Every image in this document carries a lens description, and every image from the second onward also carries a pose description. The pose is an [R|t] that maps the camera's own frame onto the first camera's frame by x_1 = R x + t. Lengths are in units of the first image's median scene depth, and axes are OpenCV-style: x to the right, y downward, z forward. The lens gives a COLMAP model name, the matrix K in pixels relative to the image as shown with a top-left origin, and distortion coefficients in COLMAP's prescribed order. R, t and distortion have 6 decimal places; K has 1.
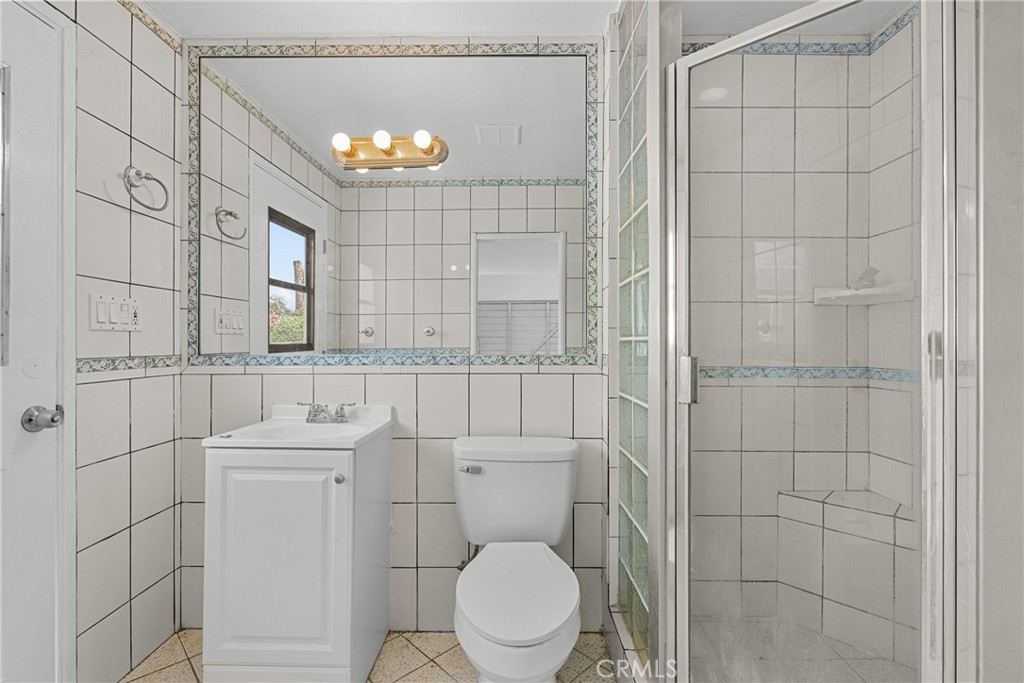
lens RADIAL K [[457.7, 0, 509.9], [0, 457.7, 337.4], [0, 0, 1]] dist [-0.024776, 0.000018]
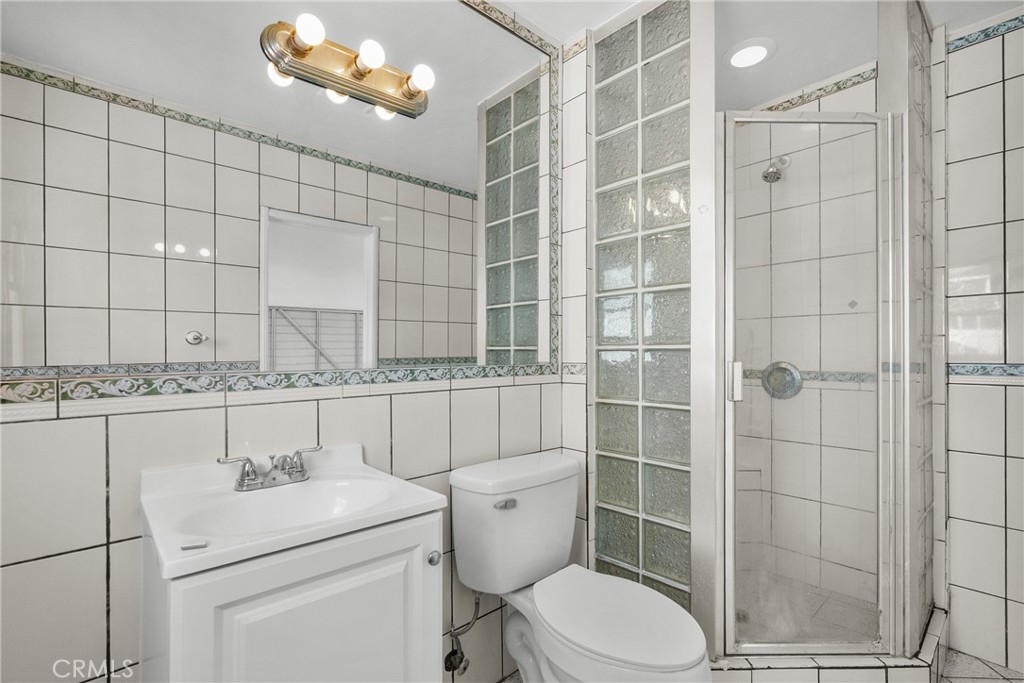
lens RADIAL K [[476.7, 0, 512.4], [0, 476.7, 344.8], [0, 0, 1]] dist [-0.001602, -0.000090]
pose [[0.720061, 0.009681, 0.693844, -0.587742], [0.005227, 0.999799, -0.019374, 0.016996], [-0.693892, 0.017578, 0.719865, 0.326313]]
